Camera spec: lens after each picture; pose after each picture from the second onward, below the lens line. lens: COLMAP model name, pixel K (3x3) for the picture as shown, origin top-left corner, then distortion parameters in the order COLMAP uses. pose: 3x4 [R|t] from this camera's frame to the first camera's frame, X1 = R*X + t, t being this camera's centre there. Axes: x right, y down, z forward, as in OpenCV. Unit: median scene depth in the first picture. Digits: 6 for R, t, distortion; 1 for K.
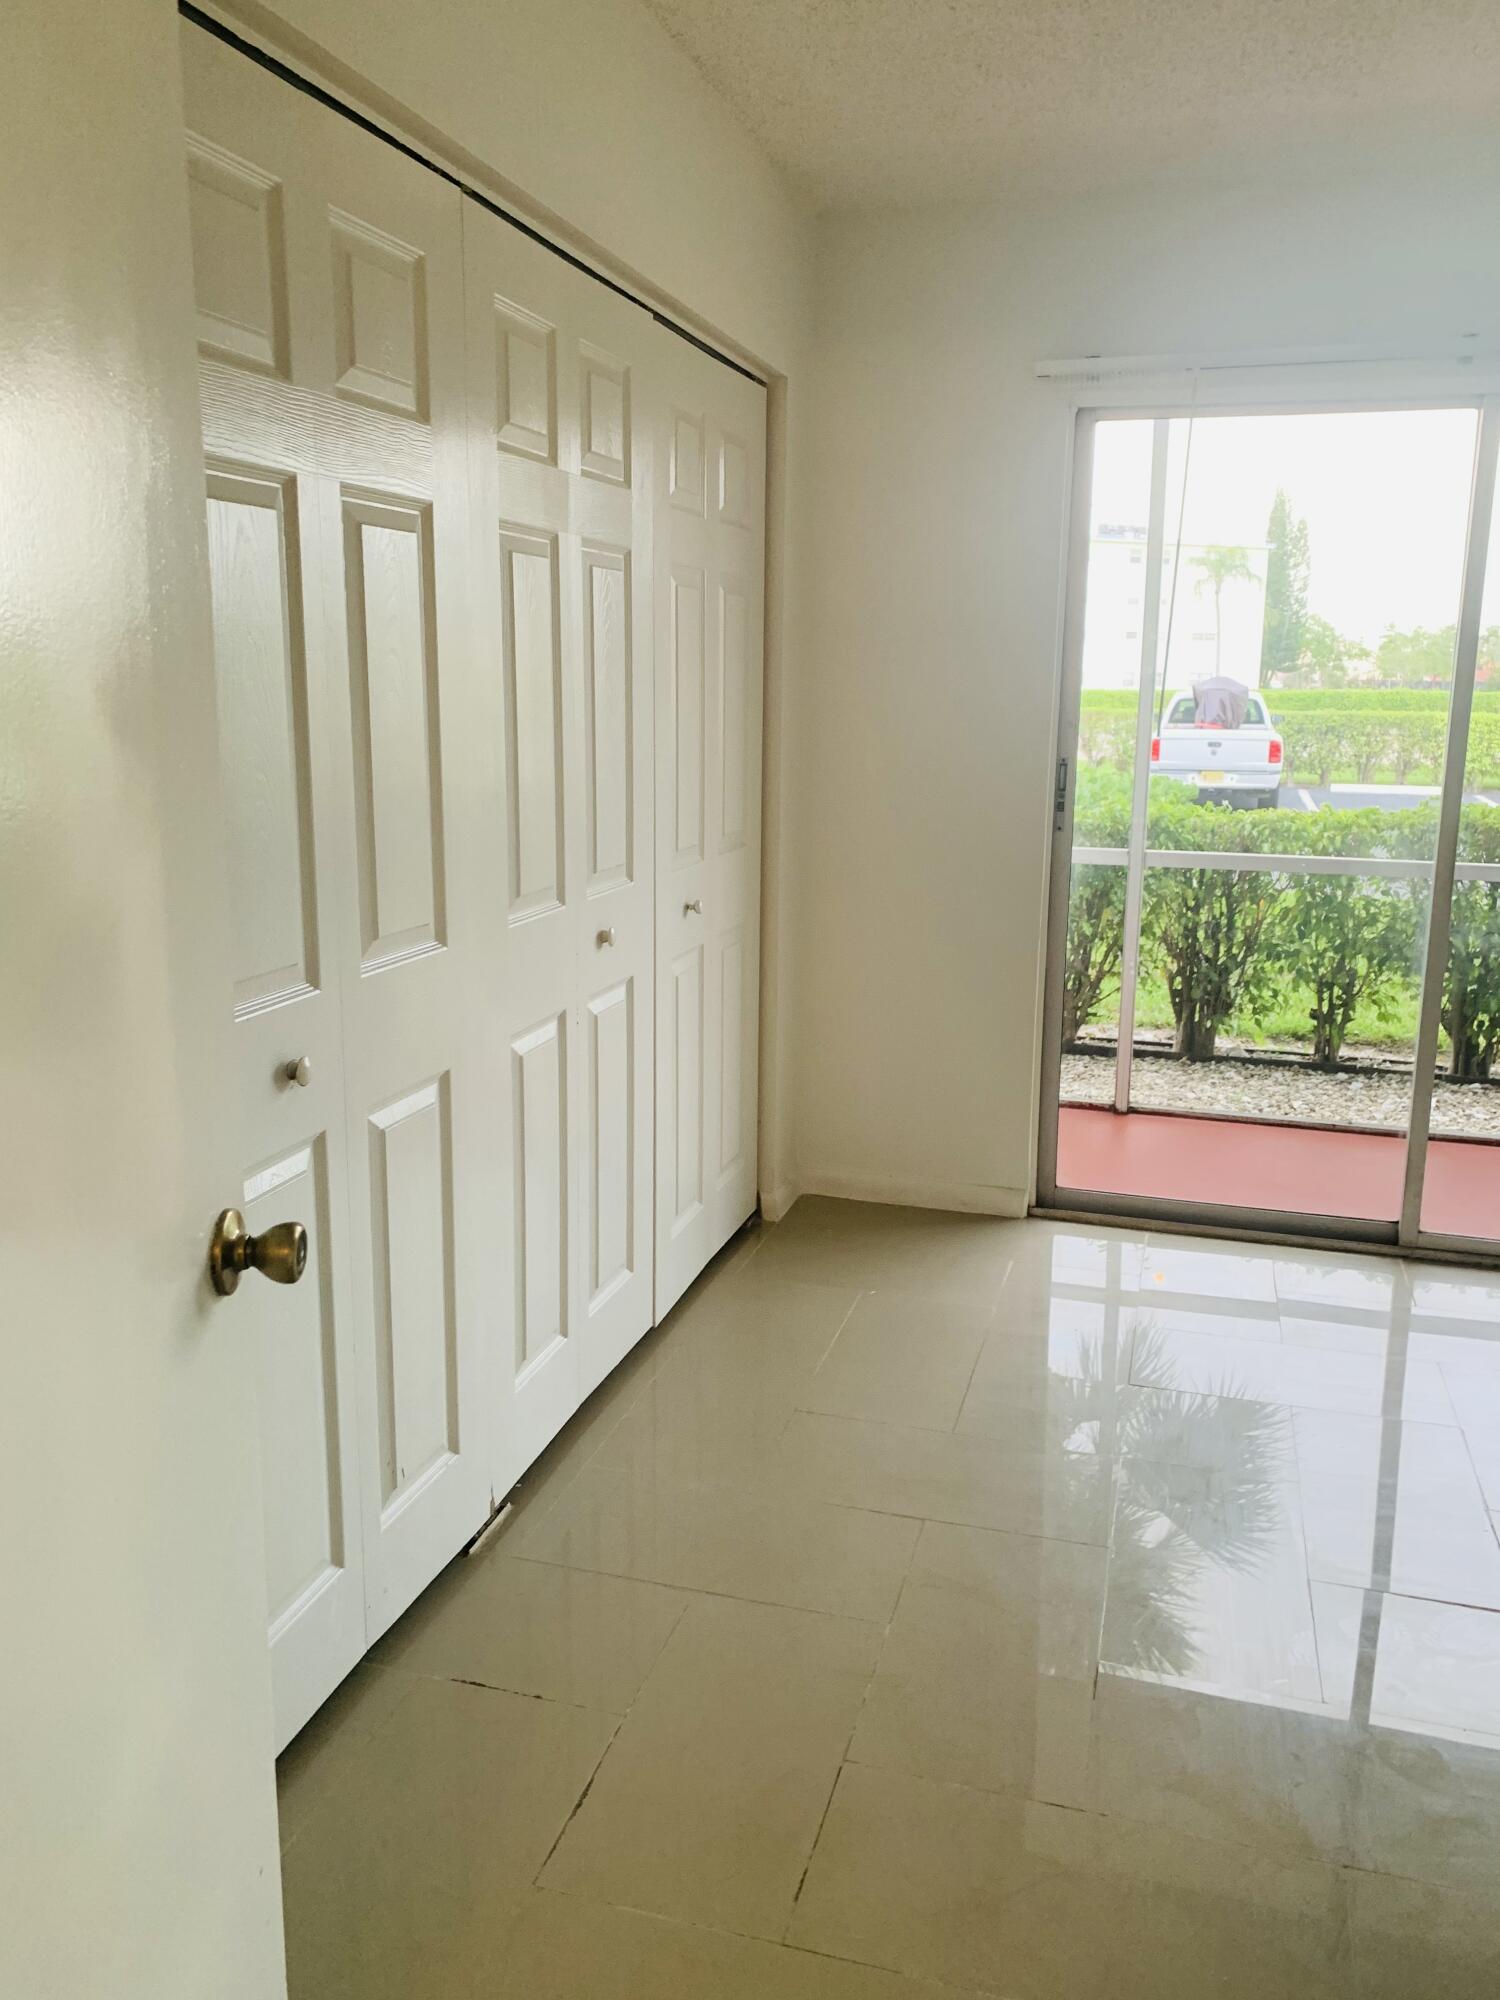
lens RADIAL K [[1528.0, 0, 749.1], [0, 1528.0, 990.5], [0, 0, 1]] dist [0.001121, -0.003553]
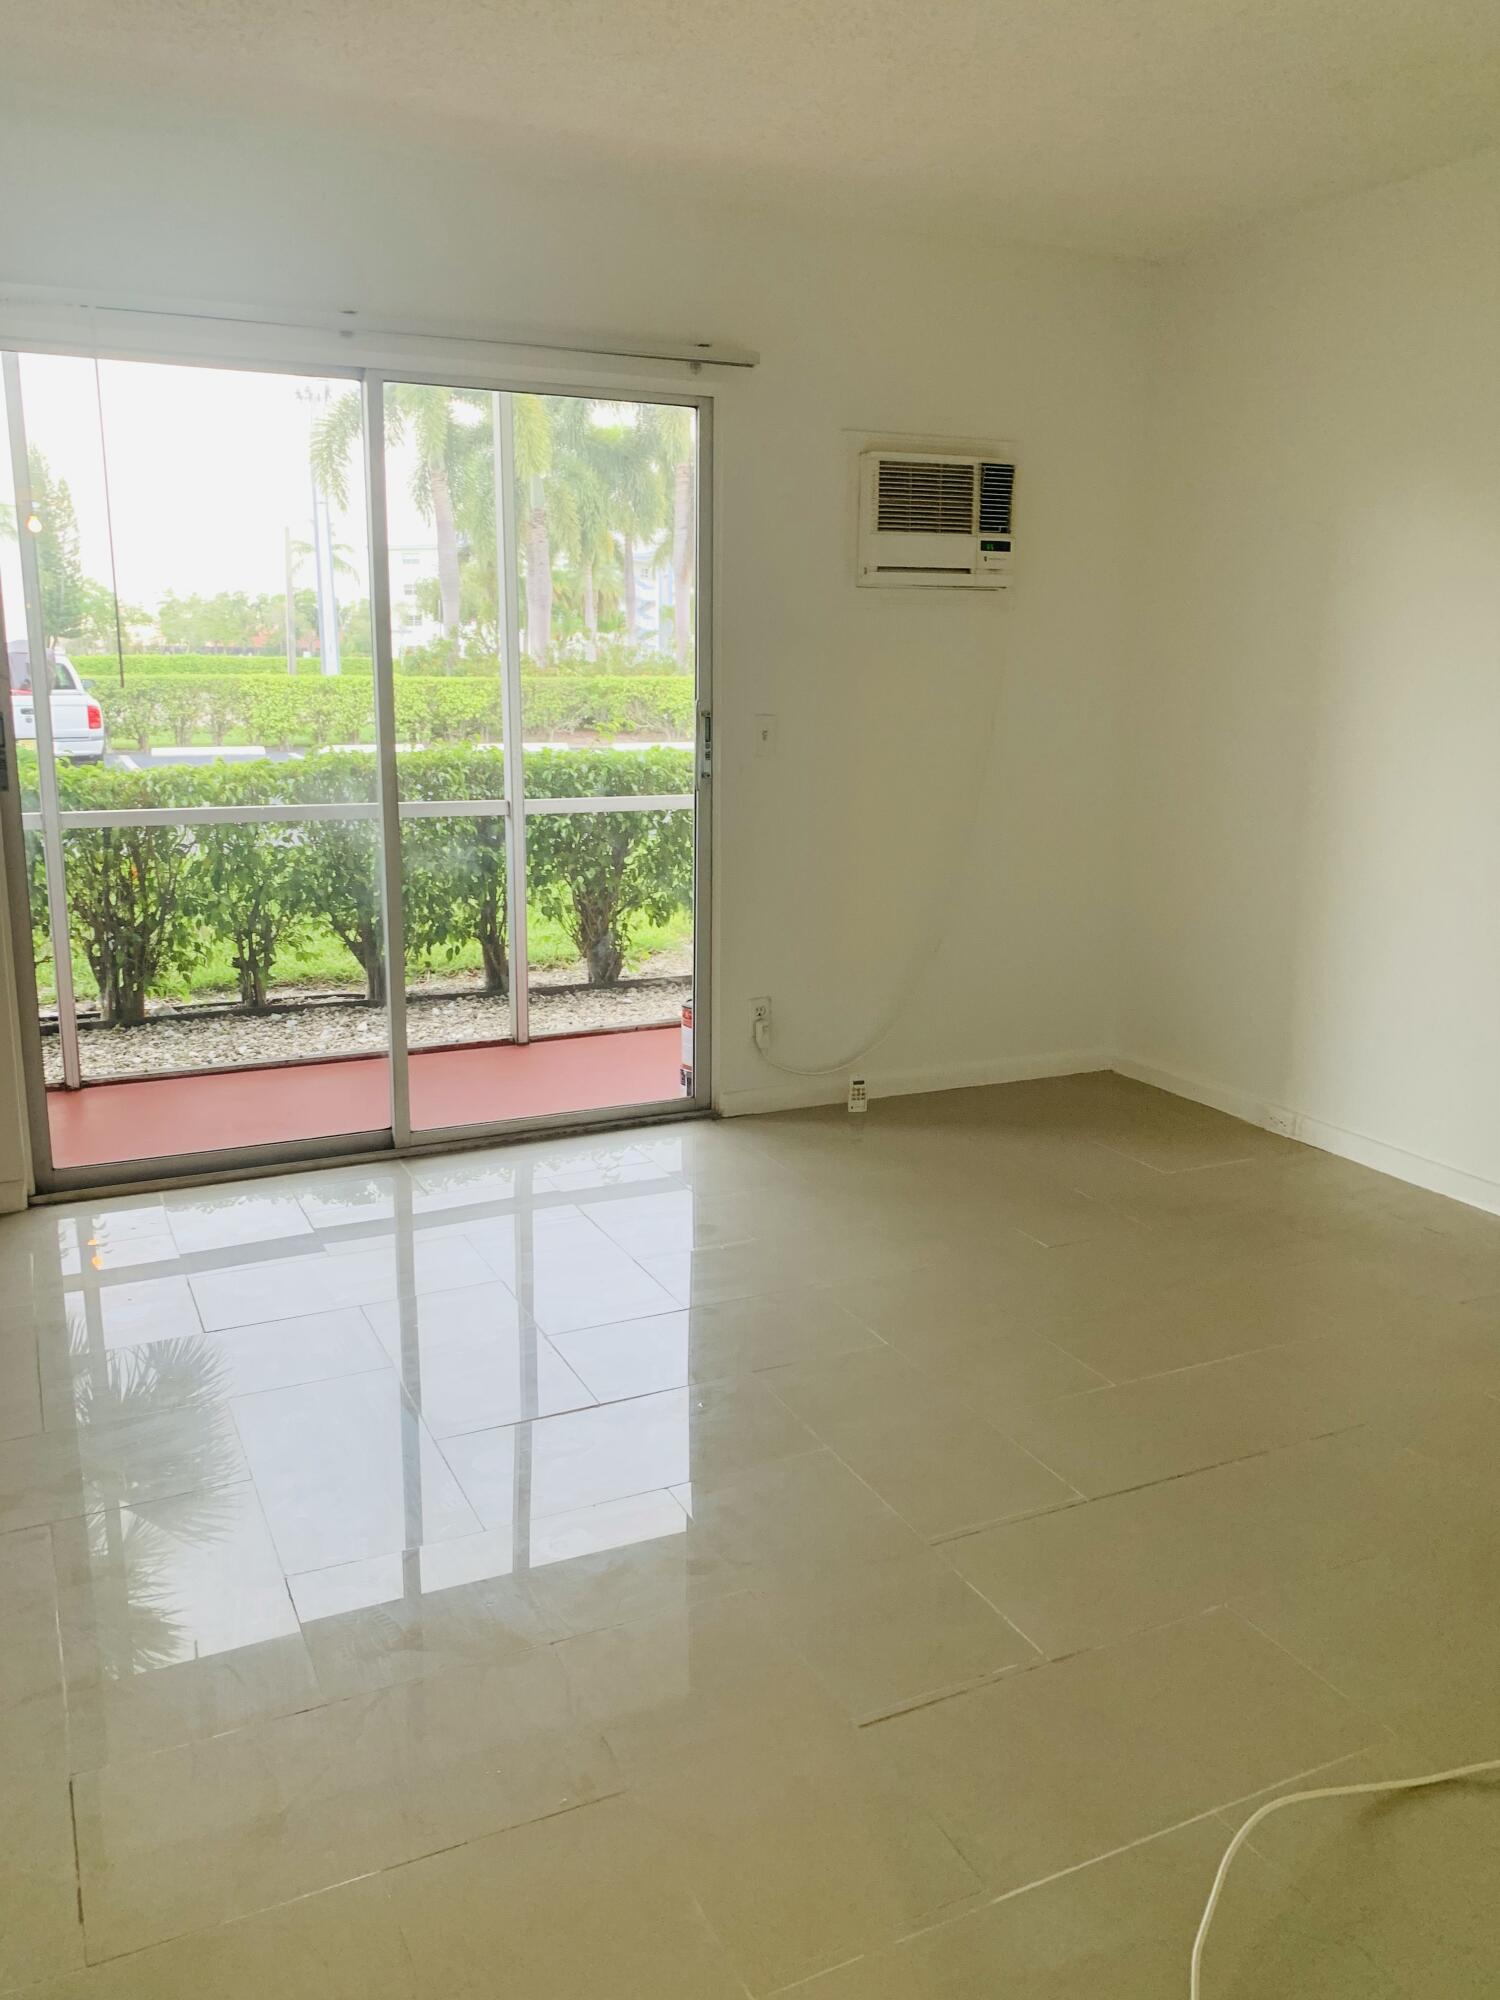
lens RADIAL K [[1518.9, 0, 750.0], [0, 1518.9, 1000.0], [0, 0, 1]] dist [-0.005320, -0.007288]
pose [[0.735109, -0.152197, 0.660644, -0.056379], [0.133120, 0.987909, 0.079467, 0.005107], [-0.664750, 0.029528, 0.746482, 0.007066]]
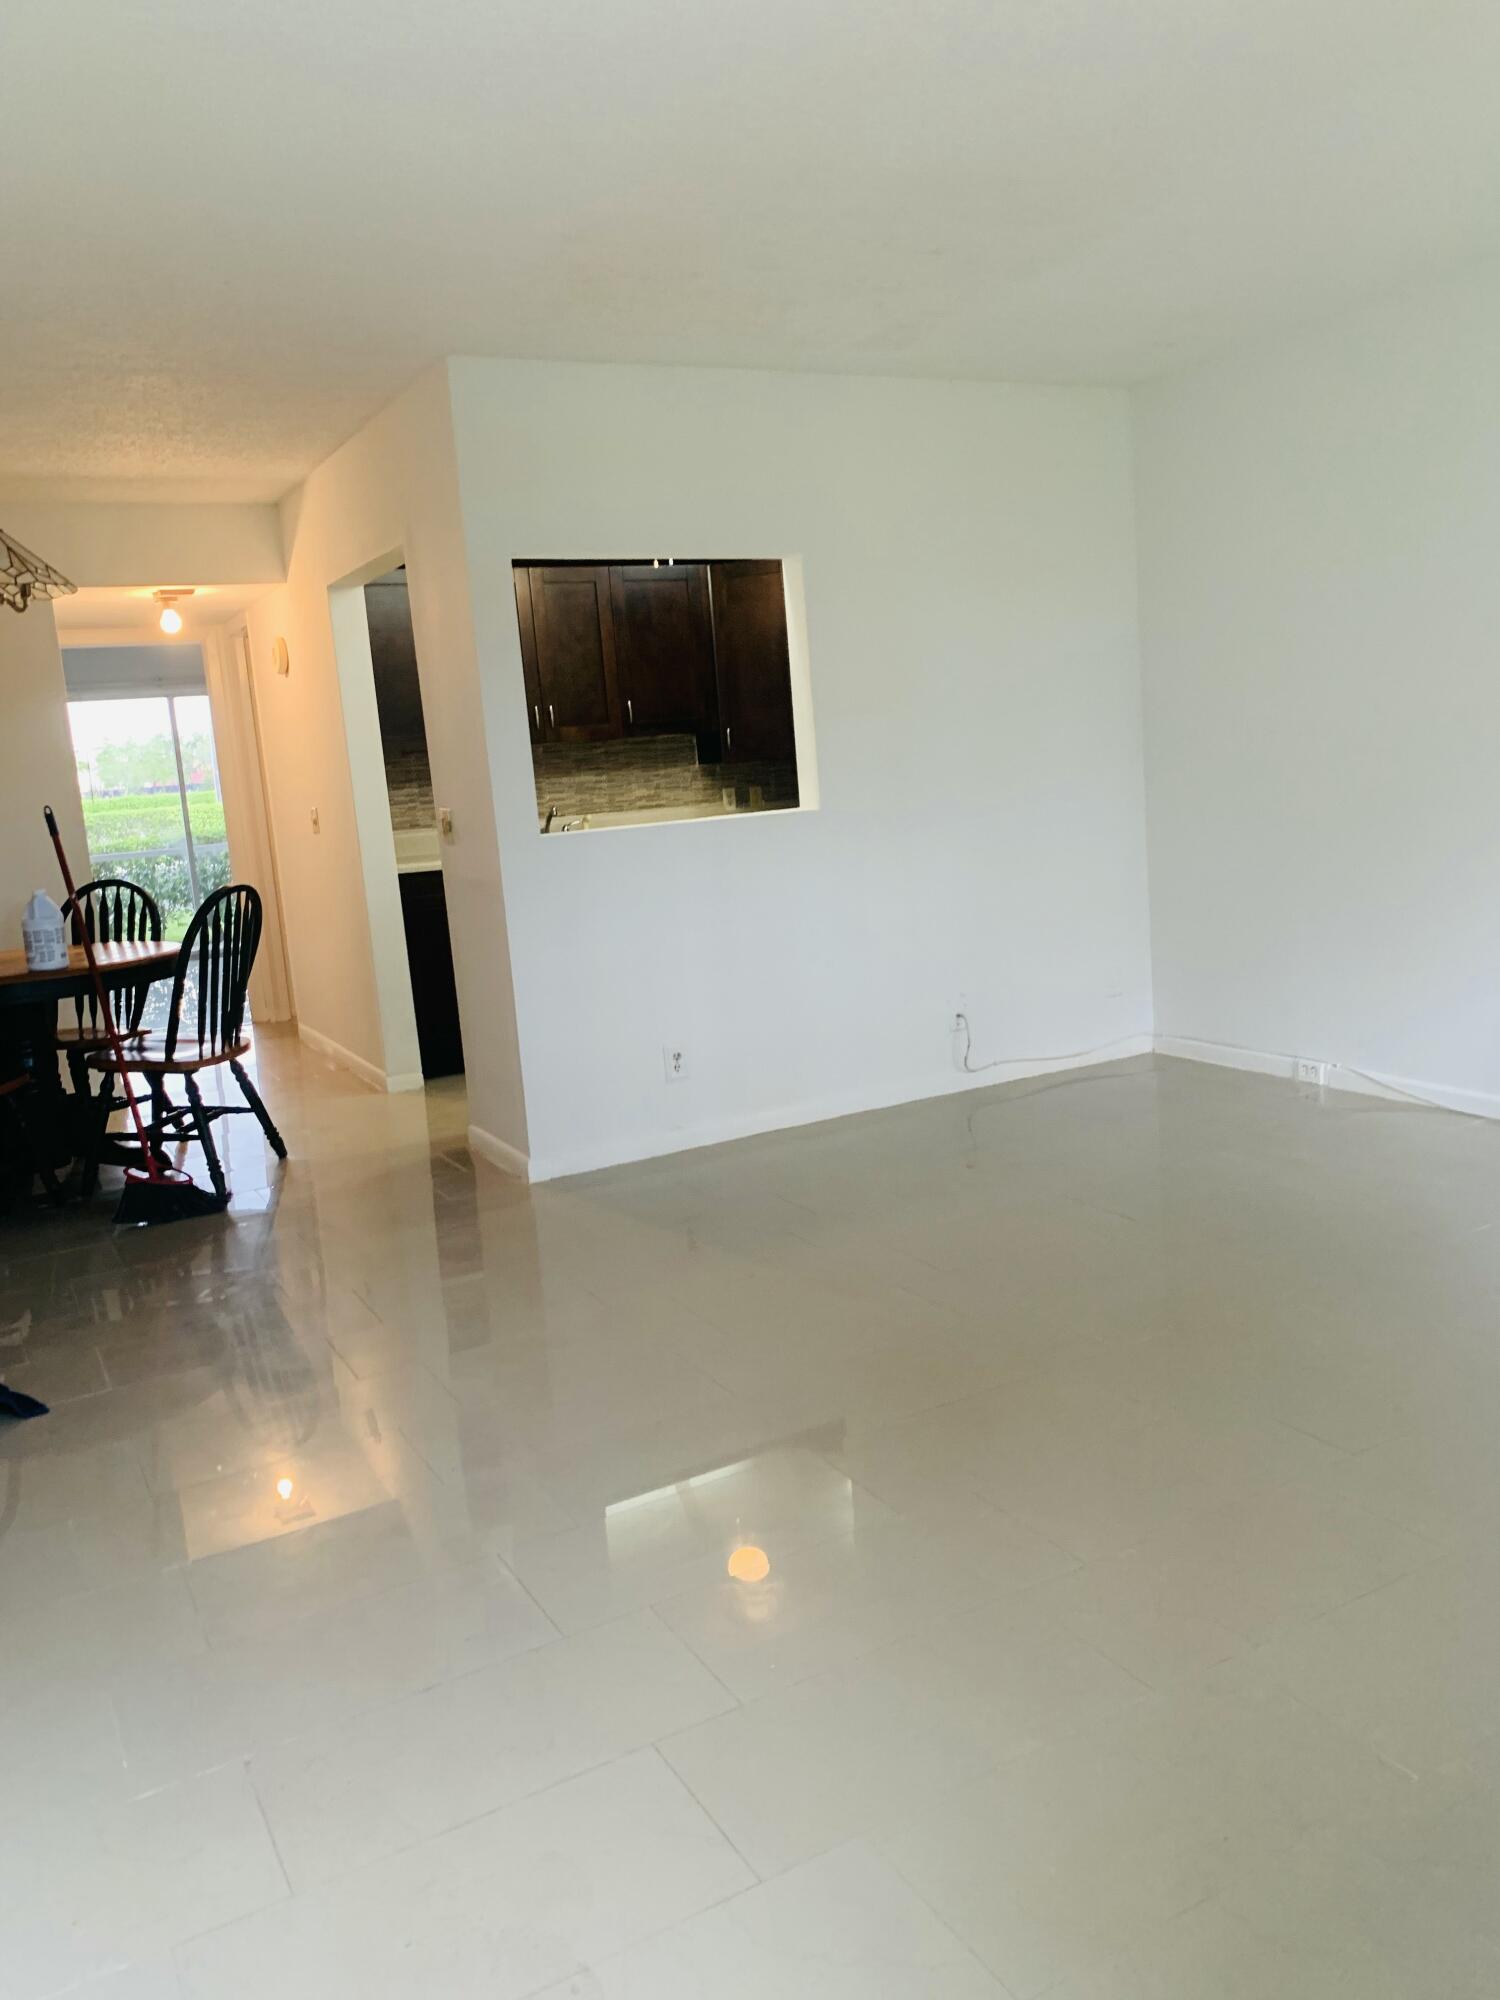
lens RADIAL K [[1528.0, 0, 749.1], [0, 1528.0, 990.5], [0, 0, 1]] dist [0.001121, -0.003553]
pose [[0.705815, -0.175382, 0.686343, -0.569529], [0.222744, 0.974672, 0.019995, 0.255496], [-0.672466, 0.138766, 0.727003, -1.218616]]
